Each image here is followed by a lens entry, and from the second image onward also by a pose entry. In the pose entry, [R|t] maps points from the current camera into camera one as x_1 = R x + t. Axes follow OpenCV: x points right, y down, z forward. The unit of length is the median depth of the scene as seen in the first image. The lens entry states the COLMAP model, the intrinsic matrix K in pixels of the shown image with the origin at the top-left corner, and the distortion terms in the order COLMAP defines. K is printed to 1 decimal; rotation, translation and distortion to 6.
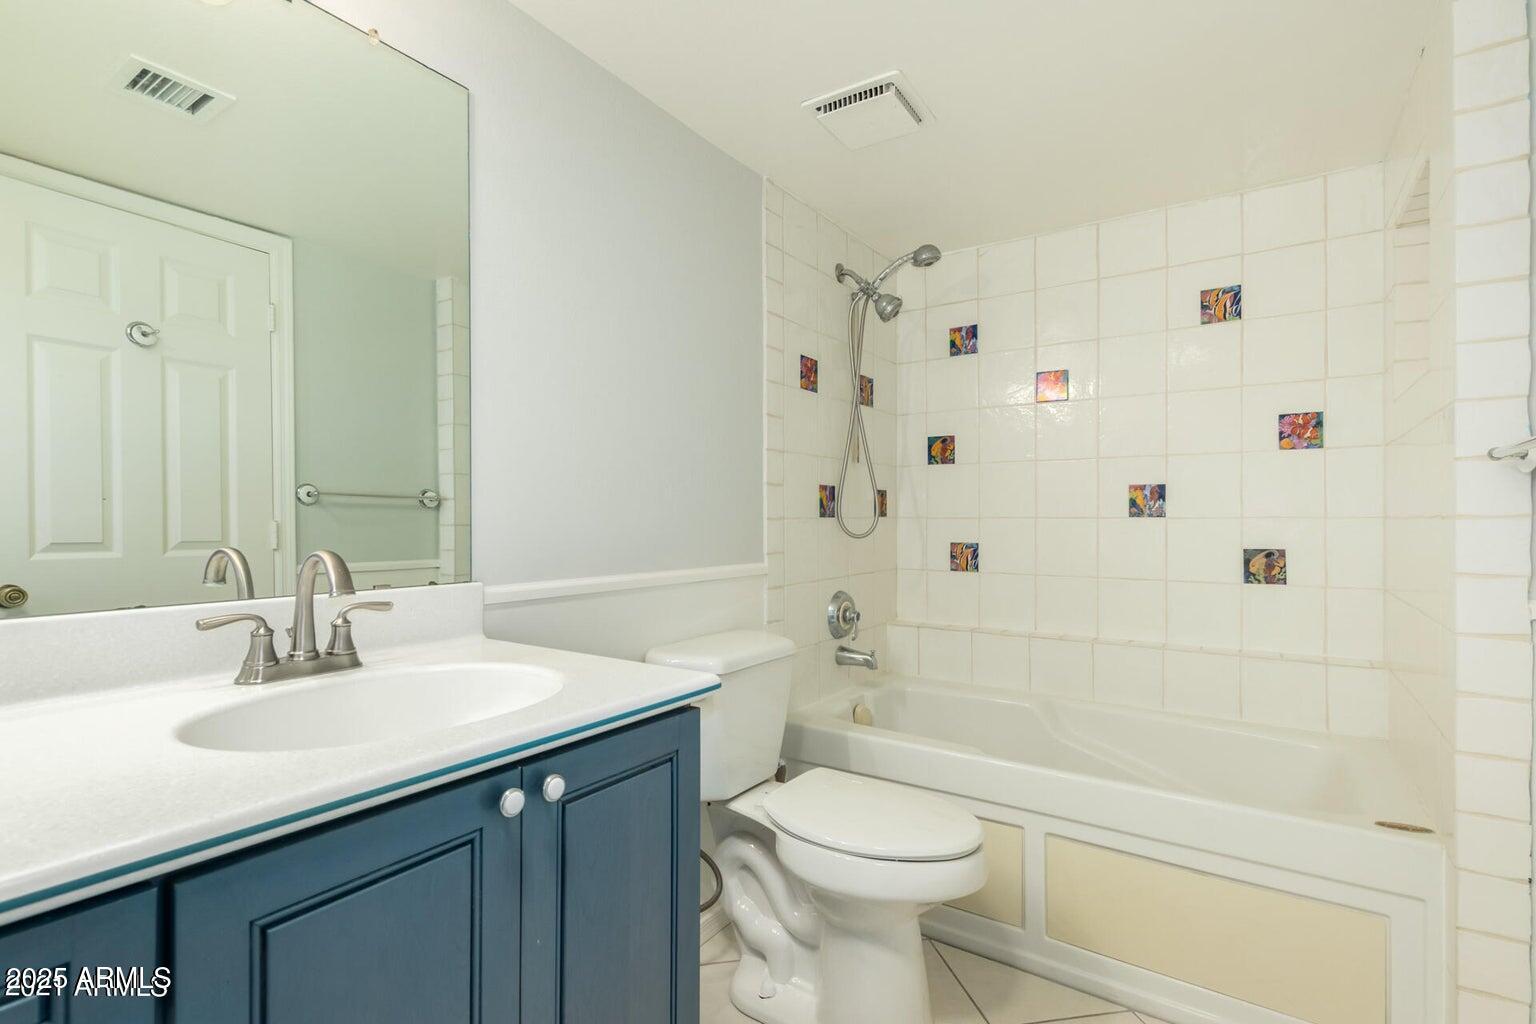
lens RADIAL K [[709.3, 0, 776.5], [0, 709.3, 518.6], [0, 0, 1]] dist [-0.003103, -0.000648]
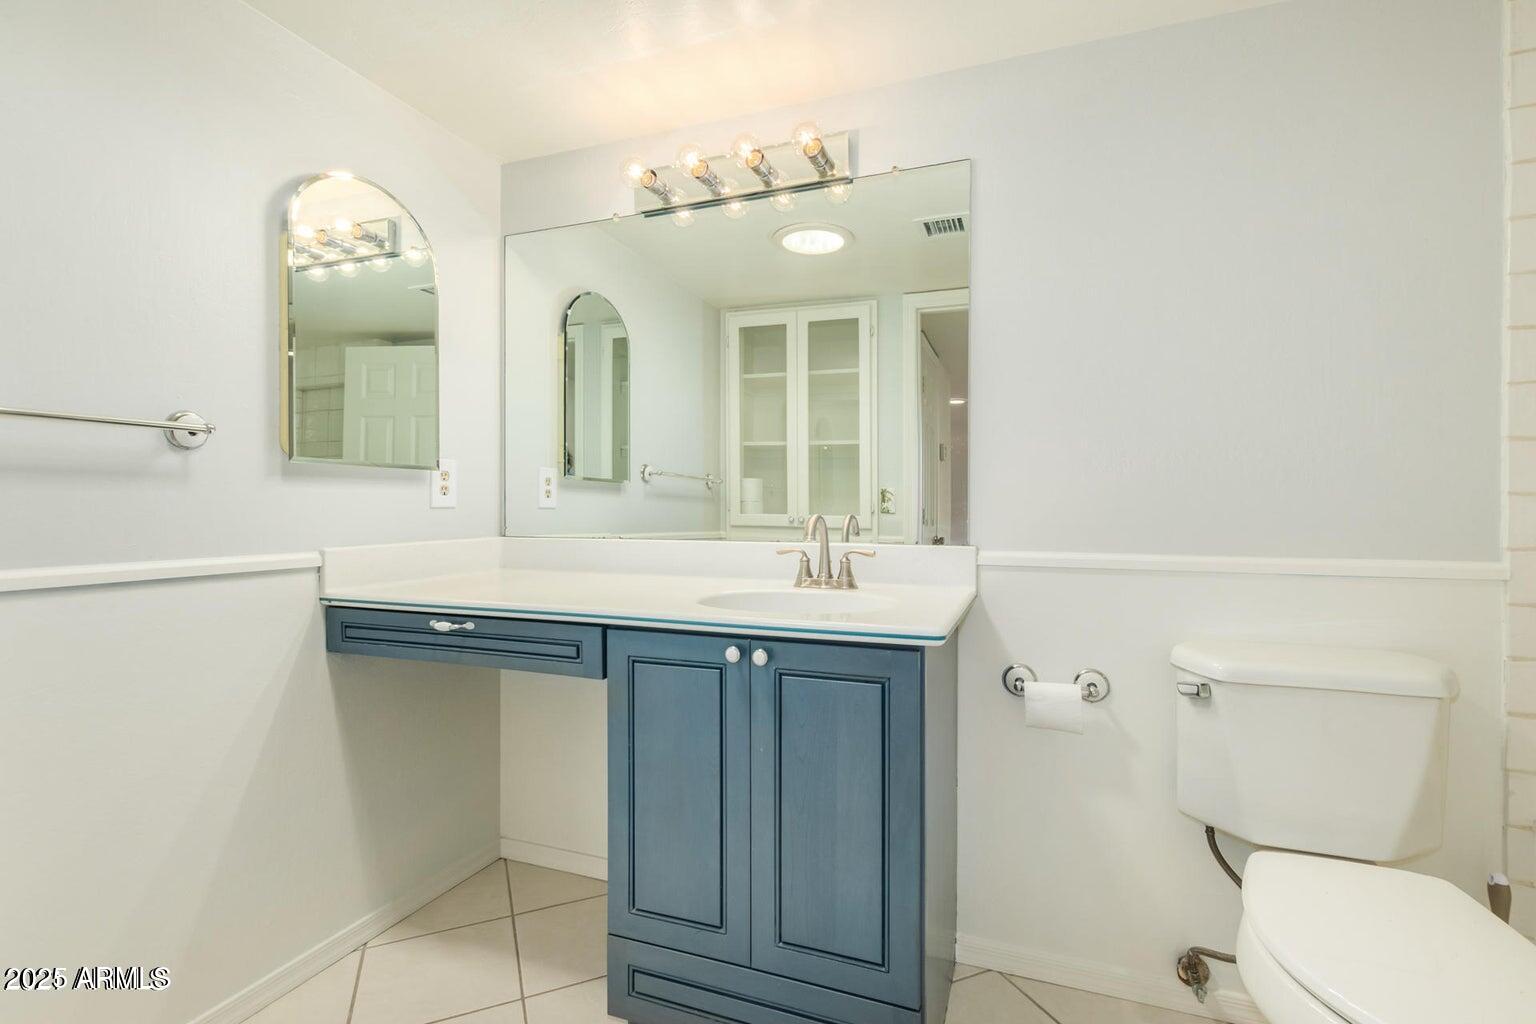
lens RADIAL K [[709.3, 0, 777.0], [0, 709.3, 507.5], [0, 0, 1]] dist [-0.003103, -0.000648]
pose [[0.226613, 0.012555, -0.973904, 1.022081], [0.006497, 0.999875, 0.014402, 0.000061], [0.973963, -0.009591, 0.226503, 0.514735]]
